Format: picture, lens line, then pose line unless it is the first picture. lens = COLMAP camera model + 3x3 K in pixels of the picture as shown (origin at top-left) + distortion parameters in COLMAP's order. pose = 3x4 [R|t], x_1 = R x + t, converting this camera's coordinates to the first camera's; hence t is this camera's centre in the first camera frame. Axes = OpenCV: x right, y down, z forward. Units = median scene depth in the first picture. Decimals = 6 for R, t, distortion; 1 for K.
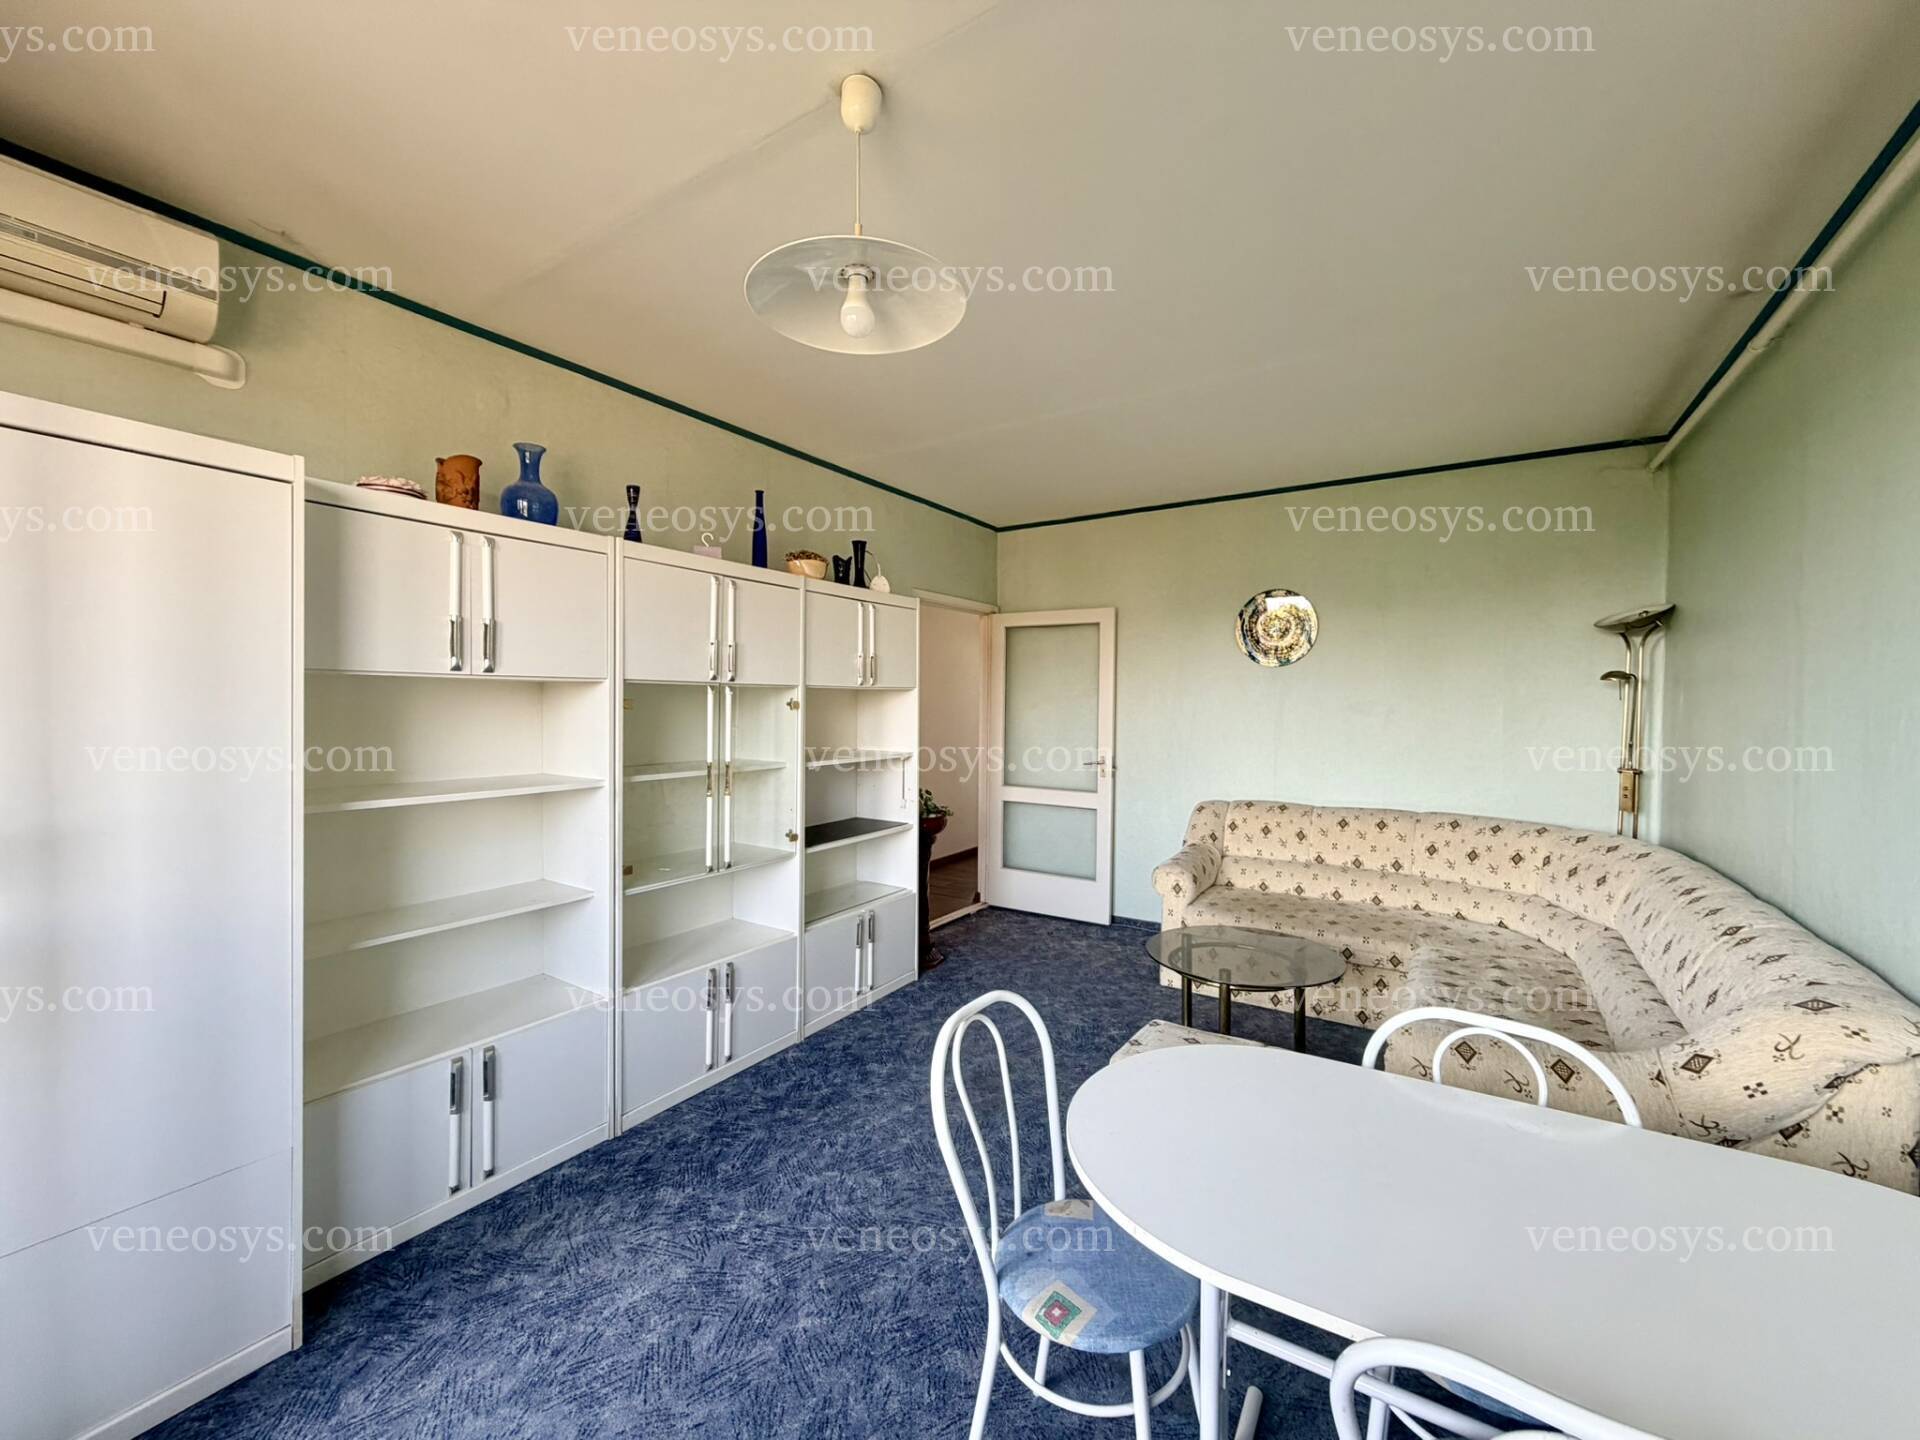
lens RADIAL K [[765.3, 0, 953.0], [0, 765.3, 716.4], [0, 0, 1]] dist [-0.000020, 0.000230]
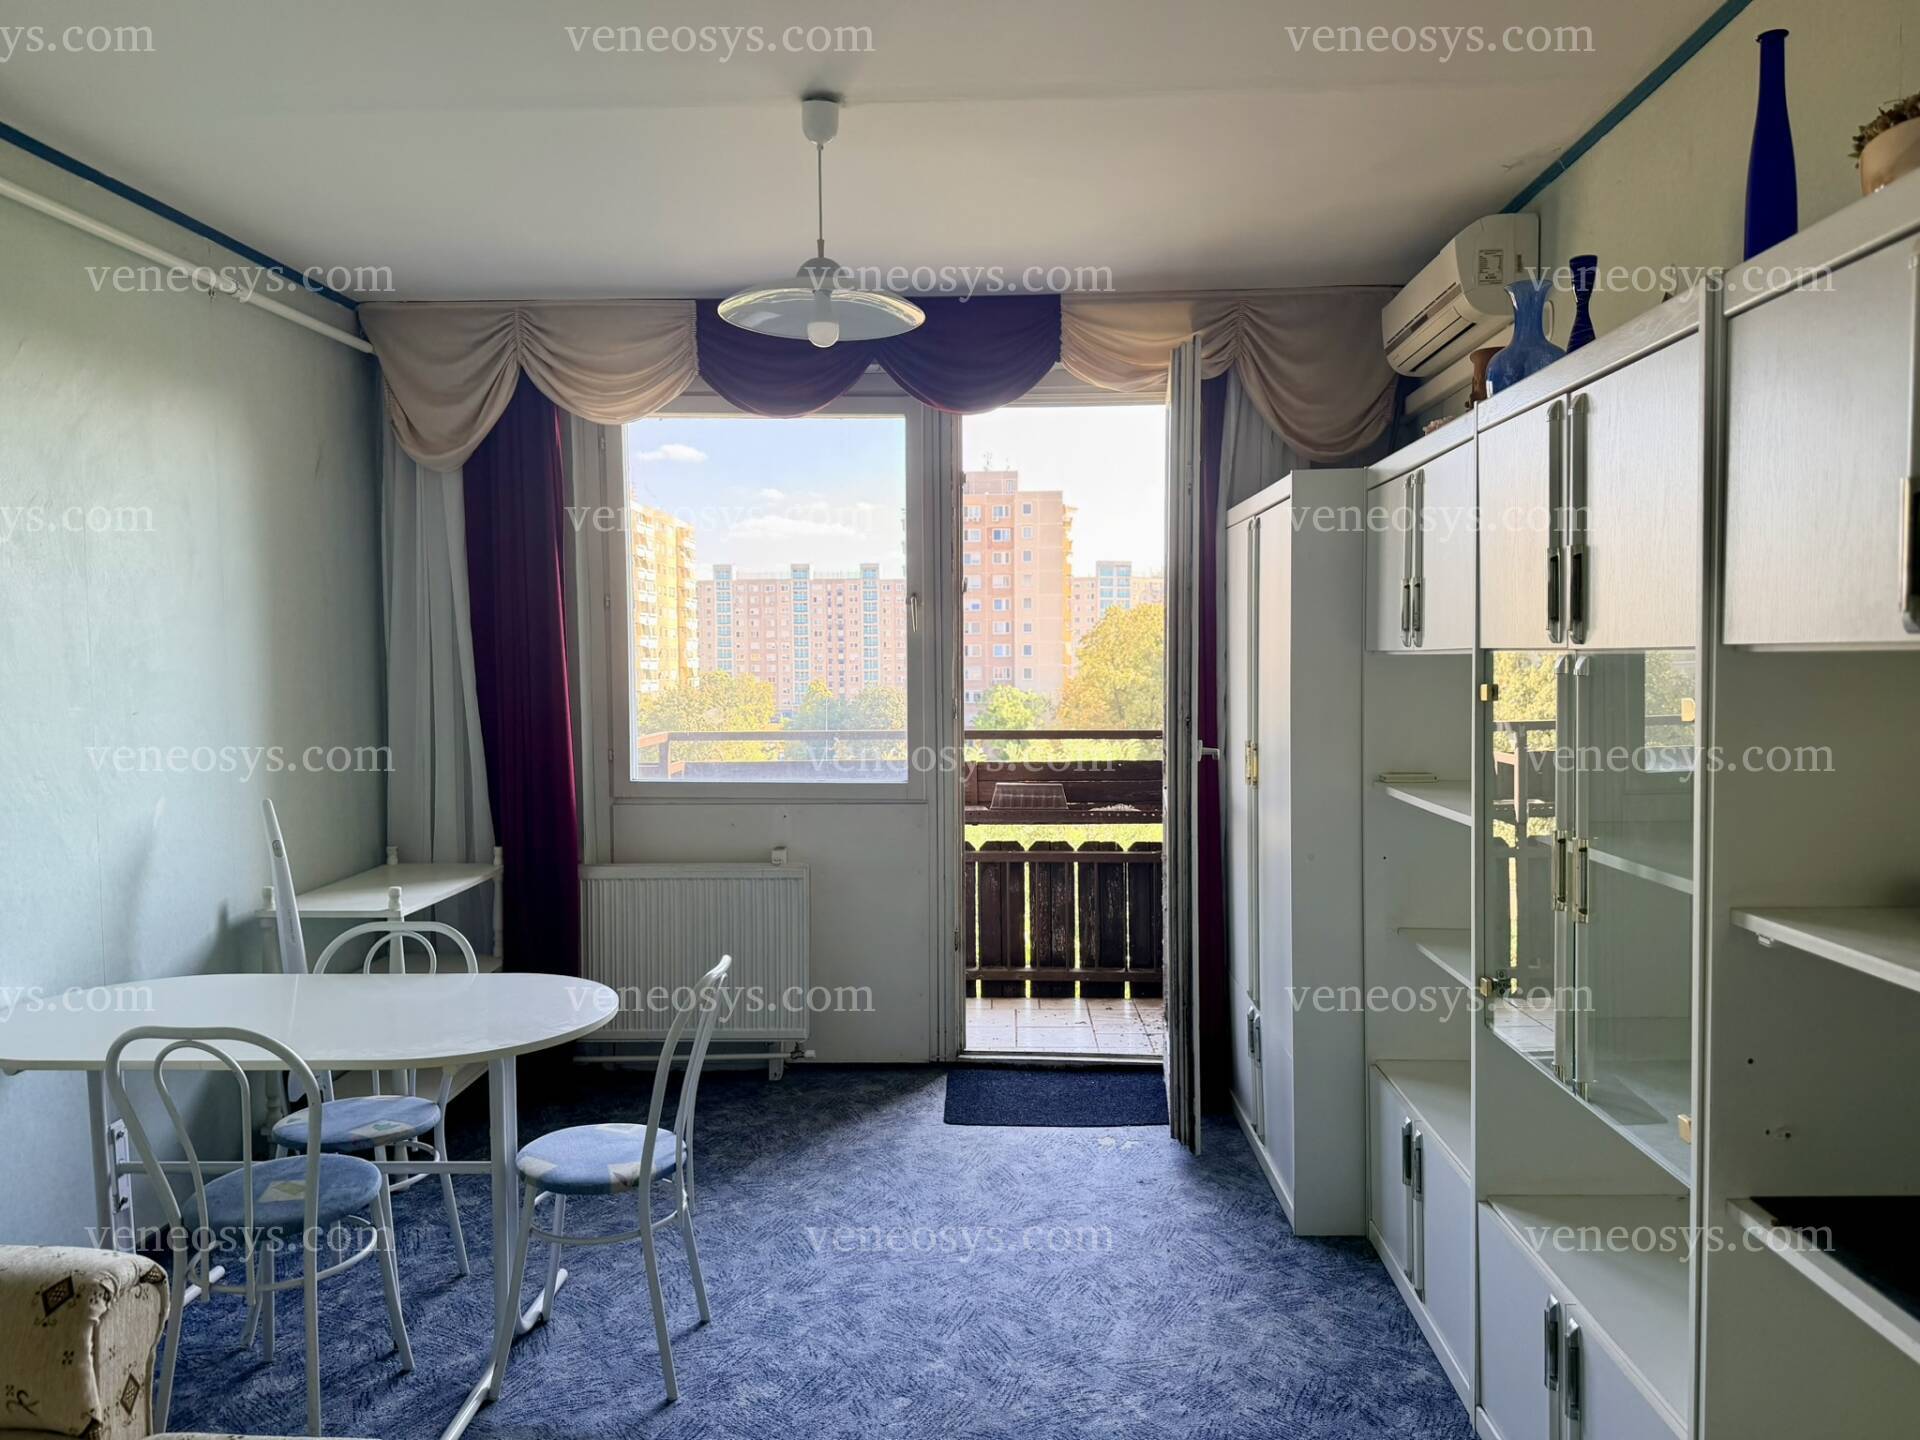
lens RADIAL K [[1338.4, 0, 977.2], [0, 1338.4, 722.6], [0, 0, 1]] dist [0.072852, -0.113447]
pose [[-0.856554, 0.026964, -0.515352, 0.469871], [-0.002306, 0.998424, 0.056073, -0.054377], [0.516052, 0.049218, -0.855142, 1.923395]]
